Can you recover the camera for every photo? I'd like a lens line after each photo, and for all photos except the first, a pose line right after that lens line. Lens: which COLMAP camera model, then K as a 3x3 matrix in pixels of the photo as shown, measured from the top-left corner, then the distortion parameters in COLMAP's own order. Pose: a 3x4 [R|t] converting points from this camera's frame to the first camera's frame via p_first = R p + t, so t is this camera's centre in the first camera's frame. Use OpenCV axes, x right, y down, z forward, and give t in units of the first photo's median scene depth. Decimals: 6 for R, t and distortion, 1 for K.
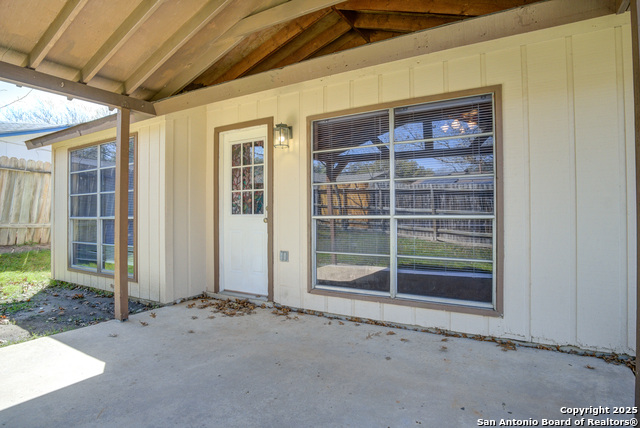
lens RADIAL K [[359.1, 0, 321.7], [0, 359.1, 213.4], [0, 0, 1]] dist [-0.044833, 0.005395]
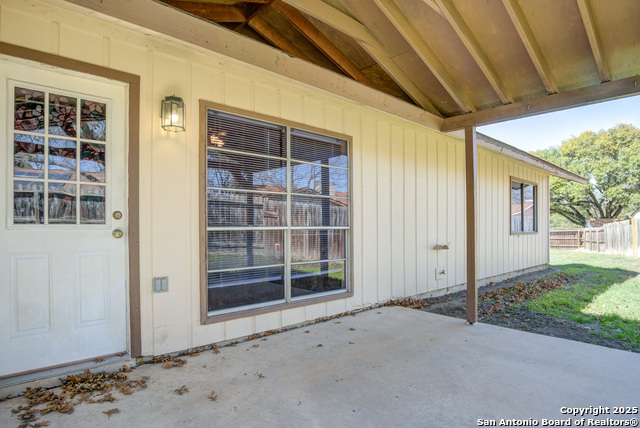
lens RADIAL K [[359.1, 0, 330.9], [0, 359.1, 231.4], [0, 0, 1]] dist [-0.044833, 0.005395]
pose [[0.274549, -0.007790, 0.961542, -0.794633], [-0.000829, 0.999965, 0.008338, 0.011535], [-0.961573, -0.003086, 0.274533, 0.576618]]
